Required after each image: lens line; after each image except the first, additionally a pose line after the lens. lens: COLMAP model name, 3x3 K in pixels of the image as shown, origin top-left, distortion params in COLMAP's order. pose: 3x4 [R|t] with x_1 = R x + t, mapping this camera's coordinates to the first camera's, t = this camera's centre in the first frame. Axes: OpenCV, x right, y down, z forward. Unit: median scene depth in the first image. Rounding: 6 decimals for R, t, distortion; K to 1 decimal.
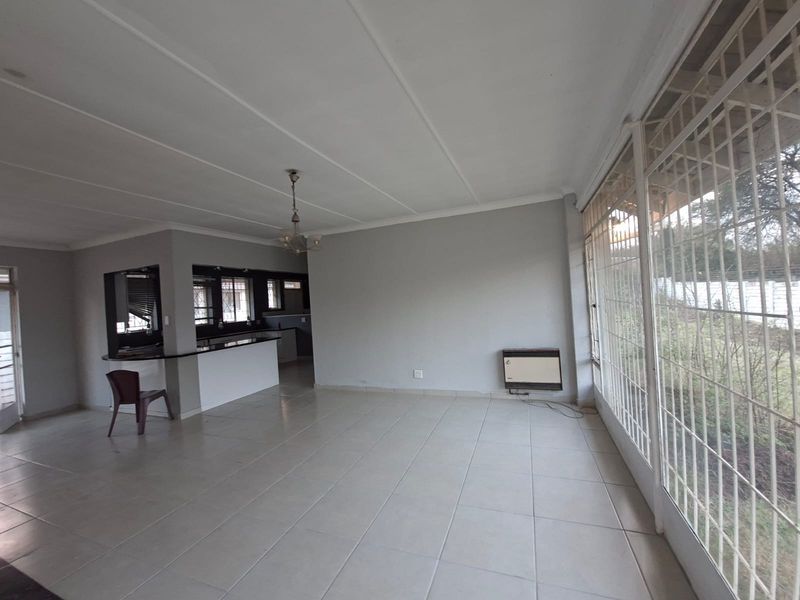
lens RADIAL K [[326.0, 0, 414.2], [0, 326.0, 300.9], [0, 0, 1]] dist [-0.017166, 0.000011]
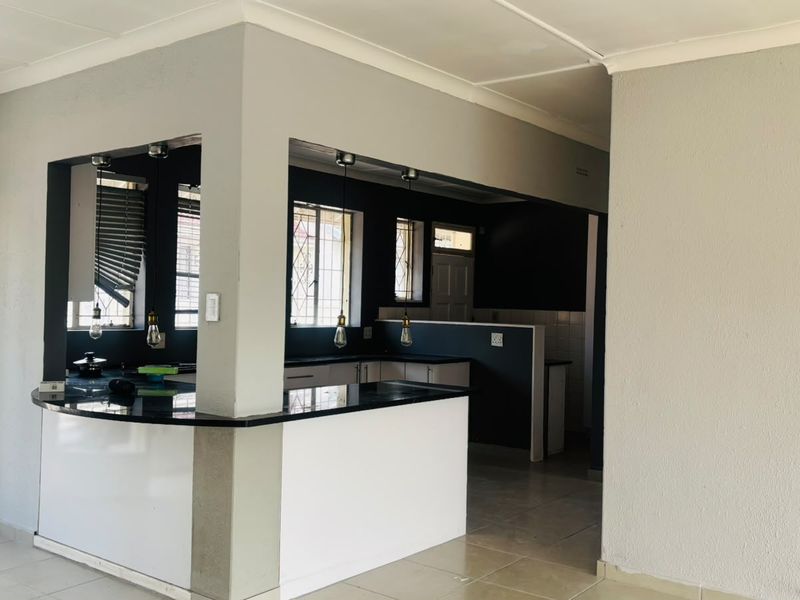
lens RADIAL K [[820.7, 0, 401.6], [0, 820.7, 301.7], [0, 0, 1]] dist [-0.015979, 0.000000]
pose [[0.947366, 0.084573, -0.308781, -0.173562], [-0.084365, 0.996336, 0.014050, 0.014763], [0.308838, 0.012740, 0.951029, 0.147437]]
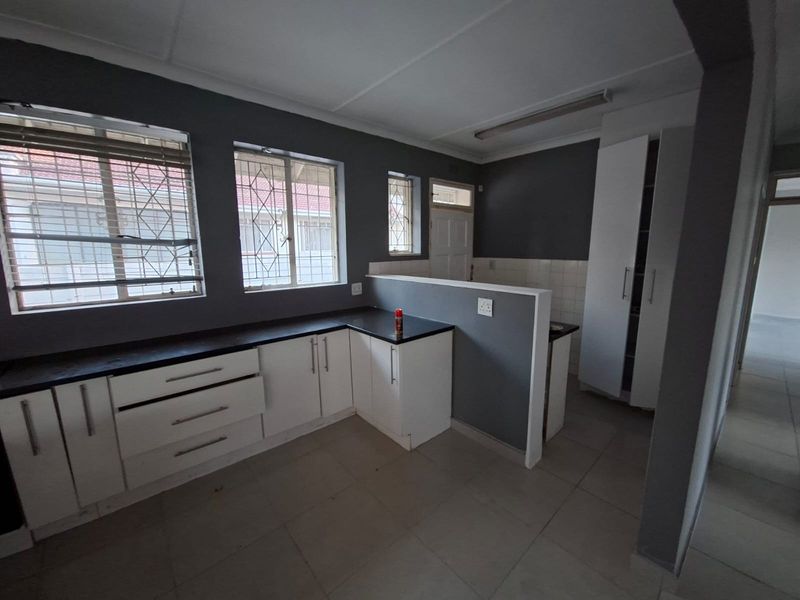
lens RADIAL K [[326.0, 0, 399.7], [0, 326.0, 303.0], [0, 0, 1]] dist [-0.017166, 0.000011]
pose [[0.877125, 0.137270, -0.460227, -0.281339], [-0.051601, 0.979671, 0.193858, 0.006801], [0.477483, -0.146290, 0.866377, 0.740403]]
